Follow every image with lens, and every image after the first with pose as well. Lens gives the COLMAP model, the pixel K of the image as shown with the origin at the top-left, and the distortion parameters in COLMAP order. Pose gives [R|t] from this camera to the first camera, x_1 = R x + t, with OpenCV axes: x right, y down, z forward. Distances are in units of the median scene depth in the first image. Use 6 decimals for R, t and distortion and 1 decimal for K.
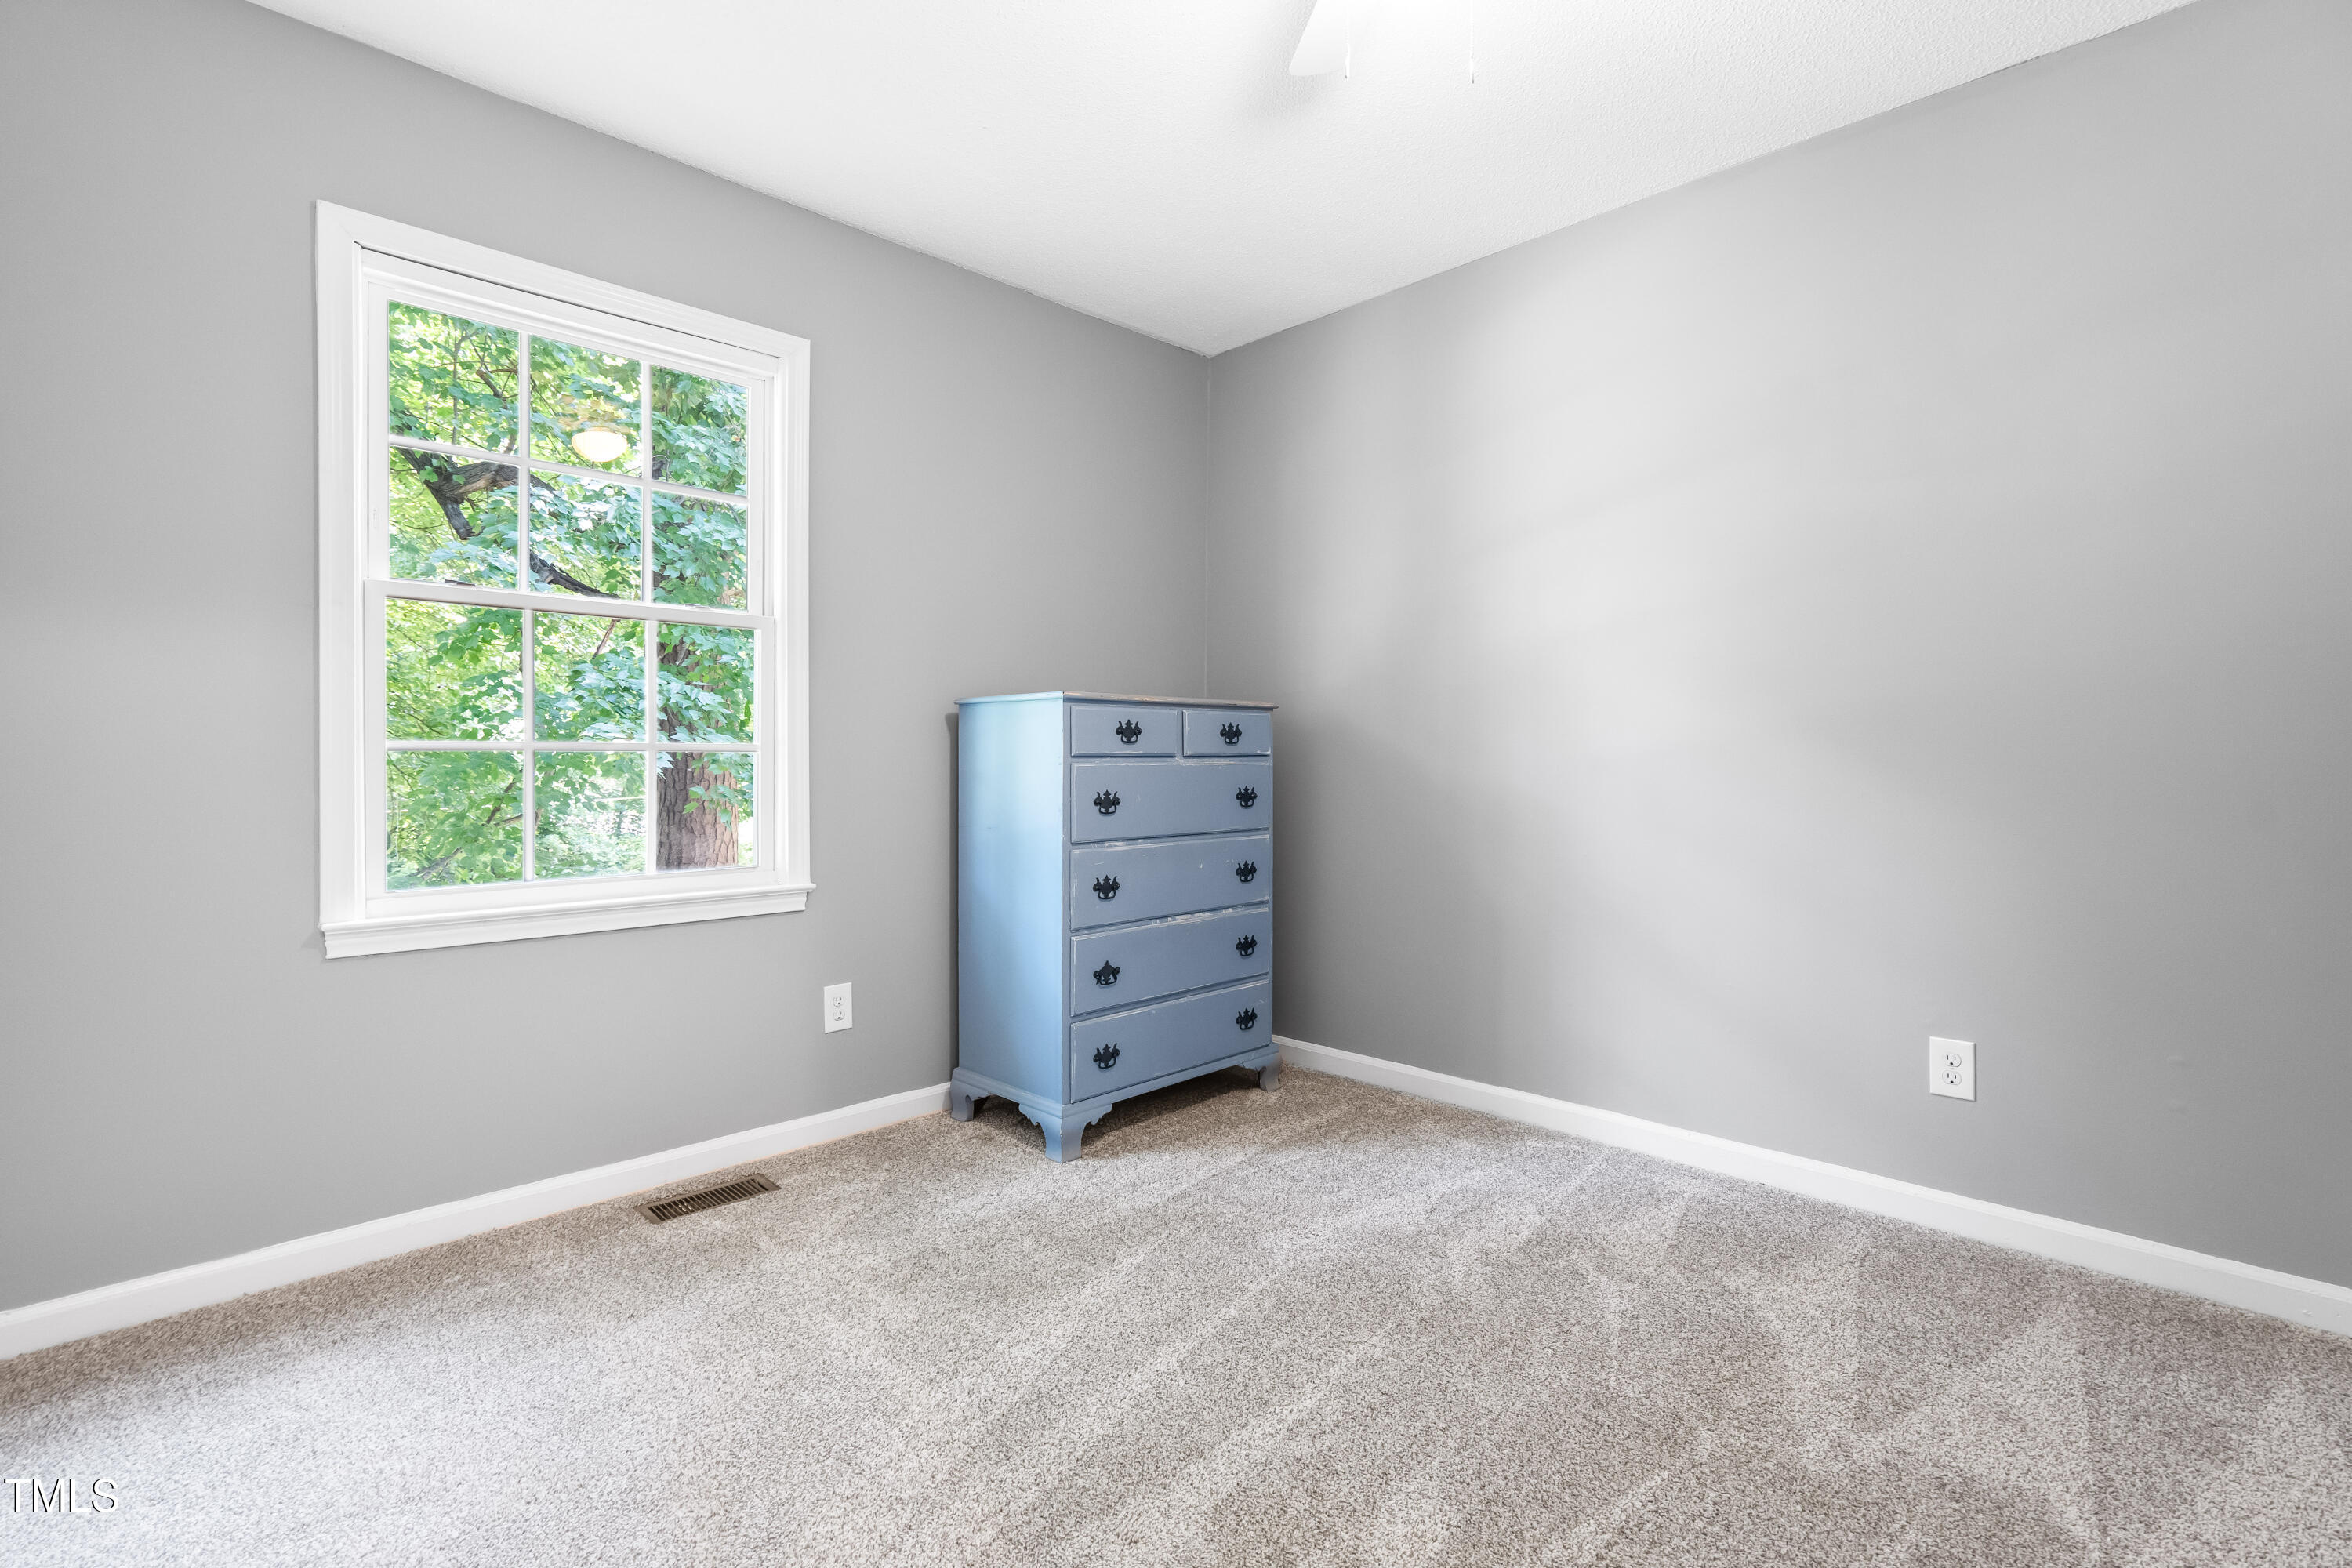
lens RADIAL K [[1062.5, 0, 1177.5], [0, 1062.5, 782.3], [0, 0, 1]] dist [-0.009318, 0.004478]
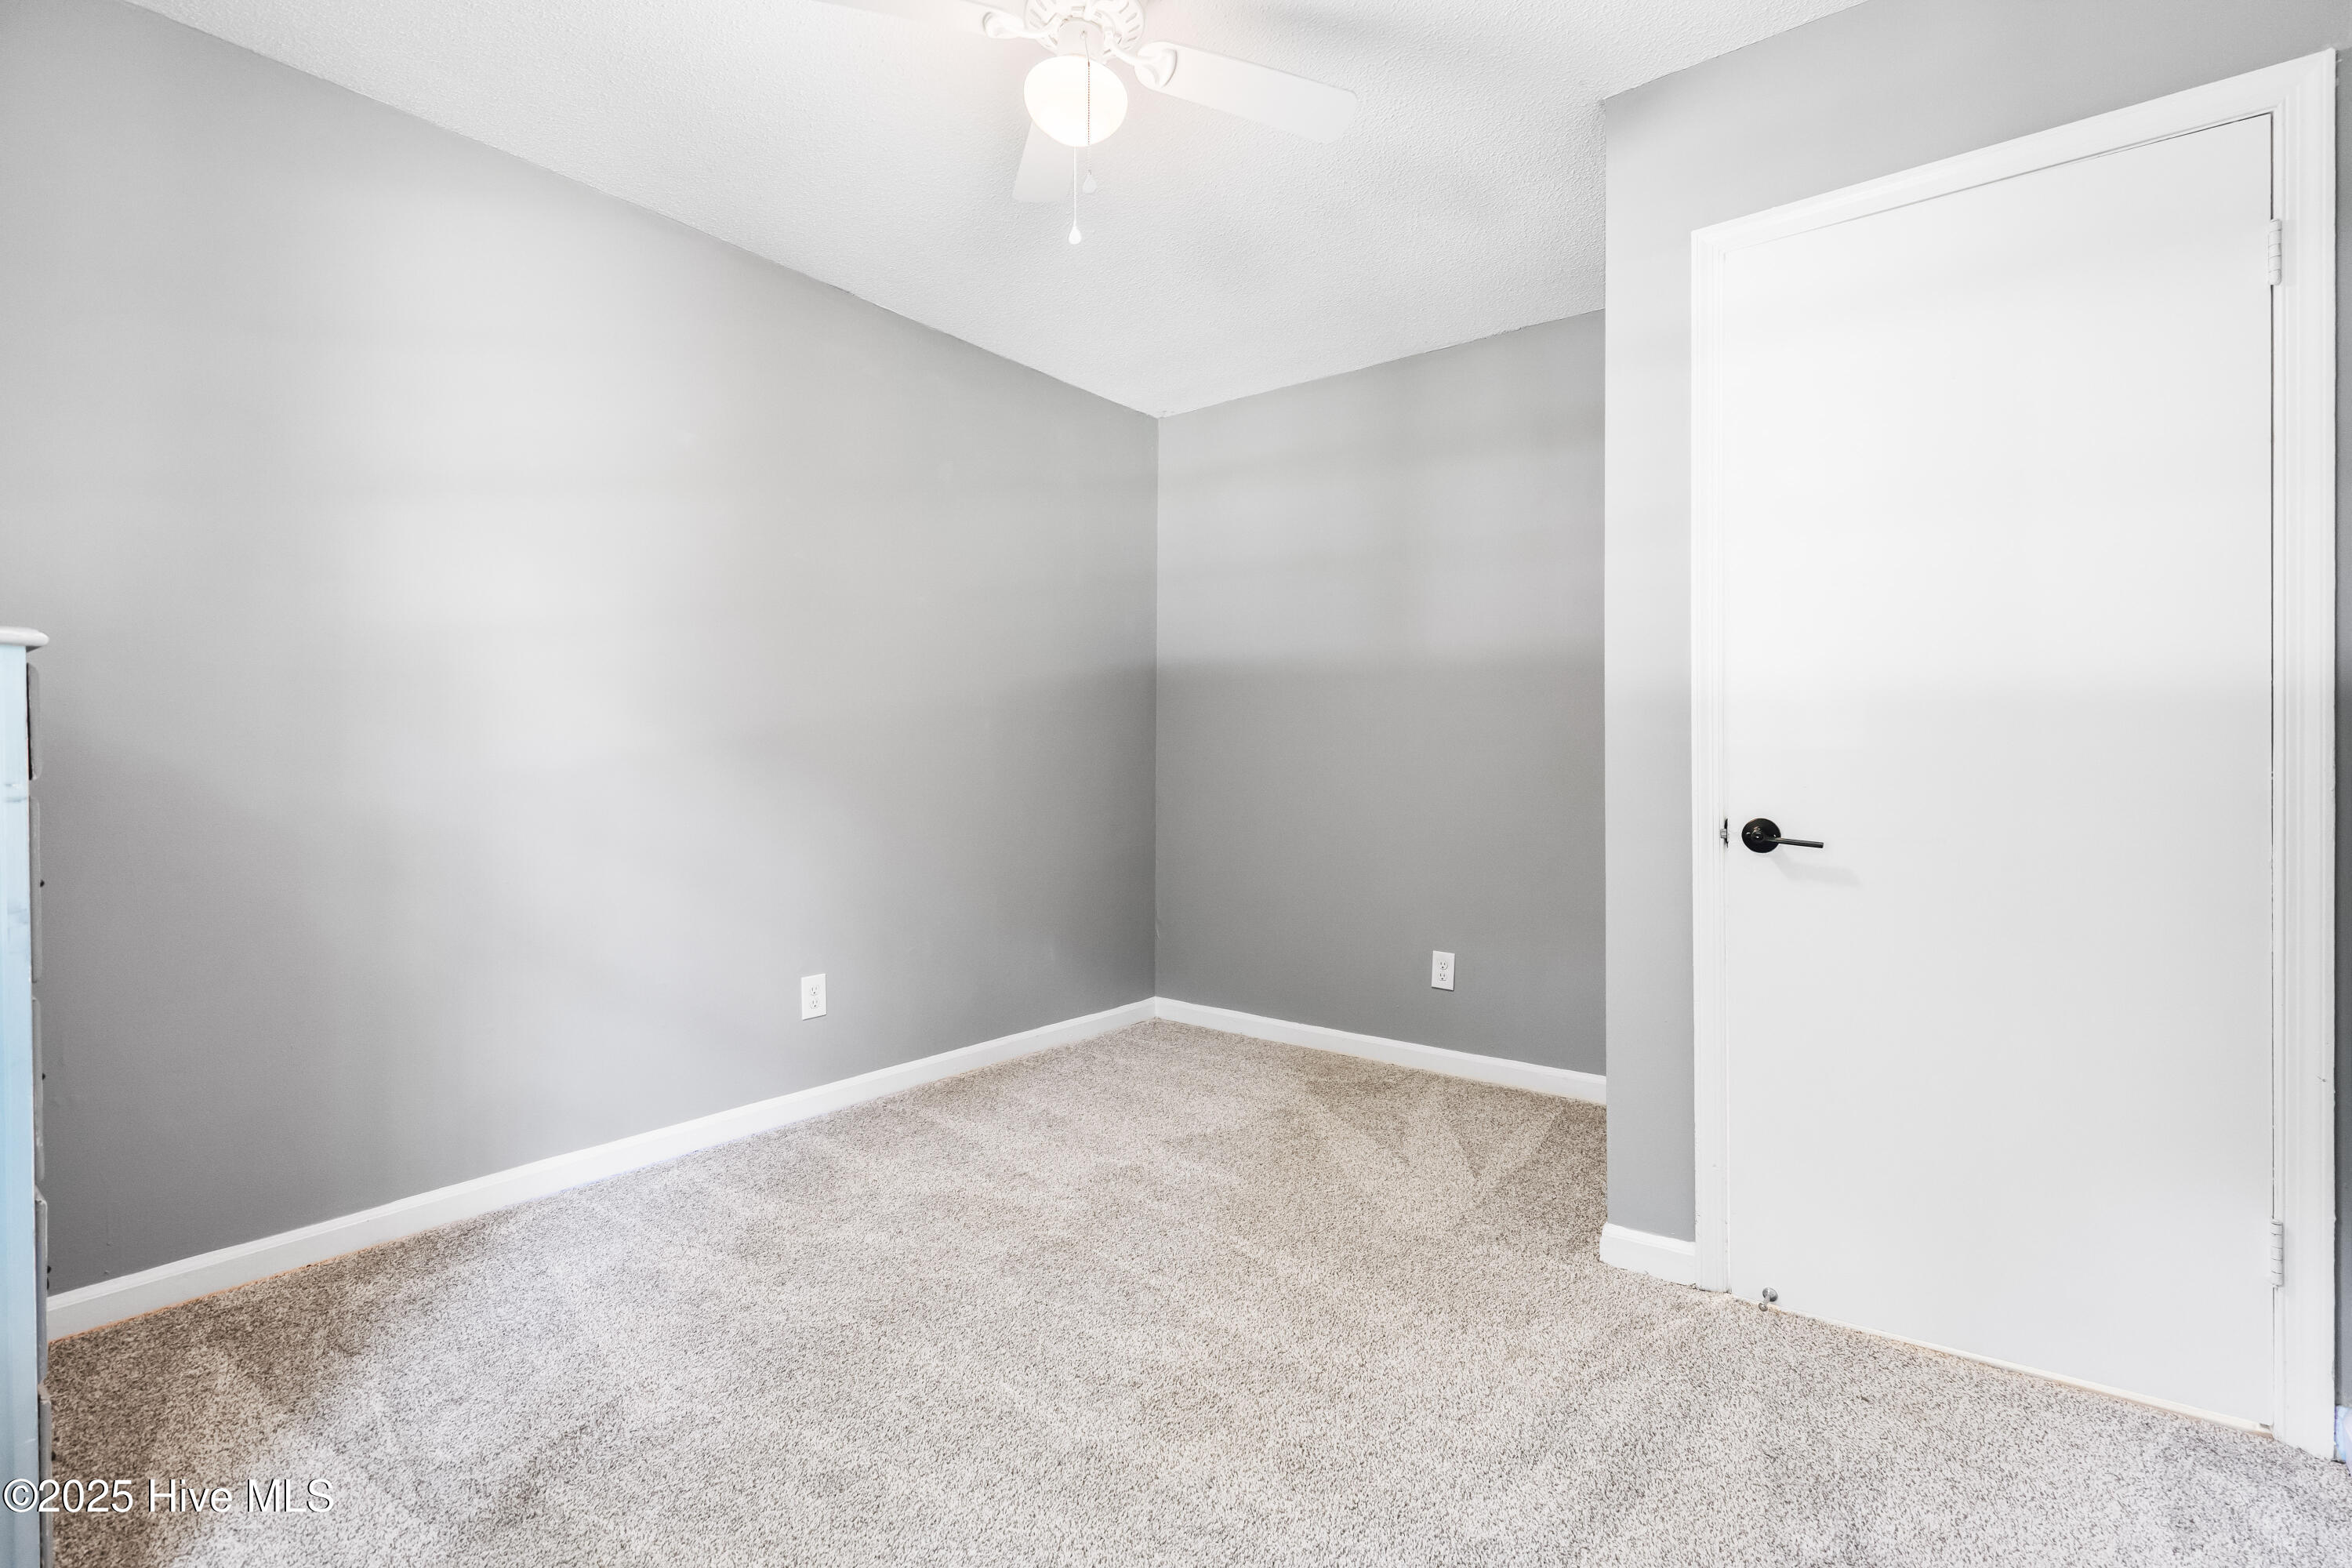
lens RADIAL K [[1062.5, 0, 1177.5], [0, 1062.5, 782.3], [0, 0, 1]] dist [-0.009318, 0.004478]
pose [[-0.132313, -0.014738, 0.991098, -0.657719], [0.019161, 0.999665, 0.017423, -0.021228], [-0.991023, 0.021296, -0.131986, 0.678377]]
